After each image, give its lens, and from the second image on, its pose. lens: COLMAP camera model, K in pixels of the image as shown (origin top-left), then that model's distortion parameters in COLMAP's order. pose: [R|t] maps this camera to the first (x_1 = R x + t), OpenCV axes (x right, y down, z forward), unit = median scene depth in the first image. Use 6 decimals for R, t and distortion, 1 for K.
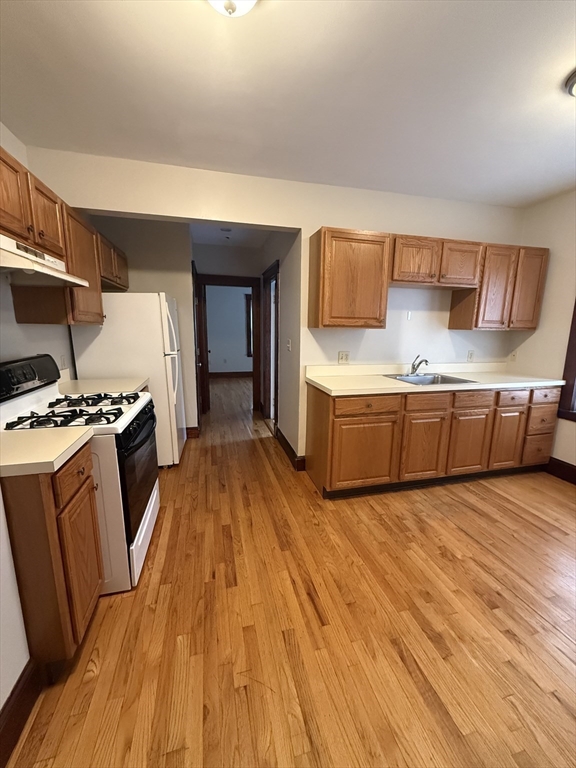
lens RADIAL K [[306.9, 0, 288.1], [0, 306.9, 383.7], [0, 0, 1]] dist [-0.002322, 0.000730]
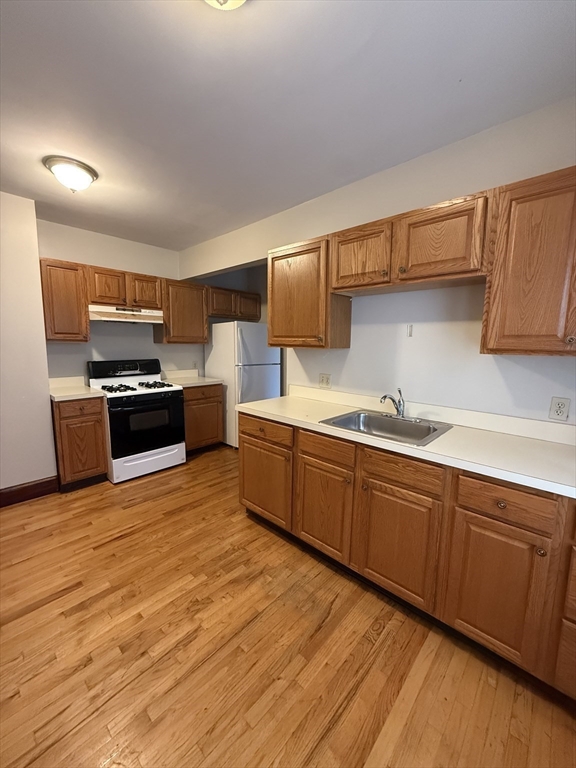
lens RADIAL K [[306.9, 0, 287.3], [0, 306.9, 383.1], [0, 0, 1]] dist [-0.002322, 0.000730]
pose [[0.538780, 0.108133, -0.835478, 1.049852], [-0.158340, 0.987052, 0.025640, -0.102754], [0.827433, 0.118475, 0.548925, 0.525398]]
